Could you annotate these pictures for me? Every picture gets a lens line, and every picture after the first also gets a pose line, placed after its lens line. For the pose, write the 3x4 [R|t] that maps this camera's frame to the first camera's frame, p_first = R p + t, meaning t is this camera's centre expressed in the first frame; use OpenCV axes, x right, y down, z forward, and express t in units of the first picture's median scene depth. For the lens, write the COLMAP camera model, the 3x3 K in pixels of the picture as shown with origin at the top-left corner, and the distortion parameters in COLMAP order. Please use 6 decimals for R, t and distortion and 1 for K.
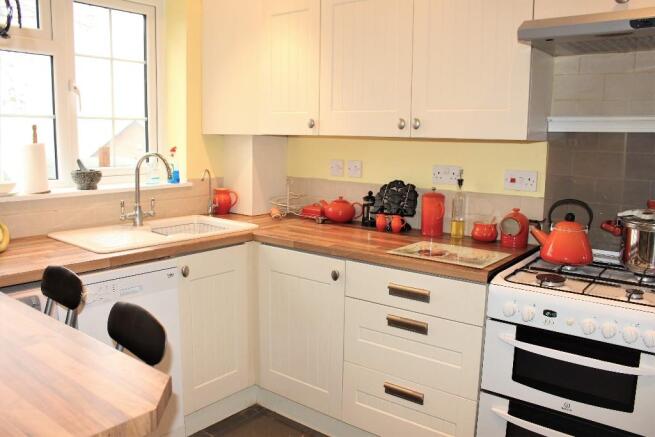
lens RADIAL K [[552.3, 0, 327.7], [0, 552.3, 219.2], [0, 0, 1]] dist [-0.049777, 0.000426]
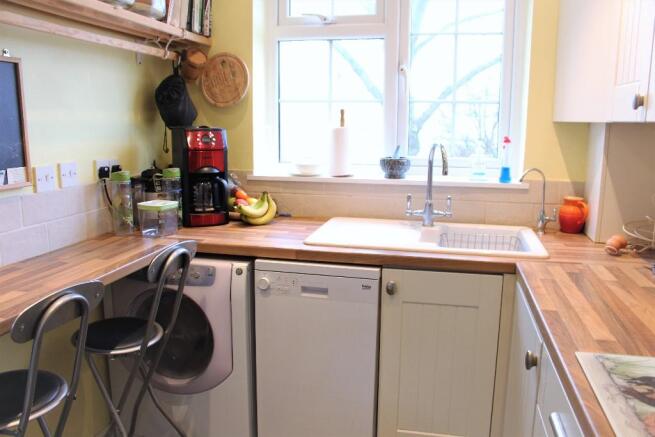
lens RADIAL K [[552.3, 0, 328.9], [0, 552.3, 215.6], [0, 0, 1]] dist [-0.049777, 0.000426]
pose [[0.456393, 0.154013, -0.876348, 0.346610], [-0.141391, 0.984944, 0.099464, -0.069050], [0.878473, 0.078513, 0.471298, 0.457028]]
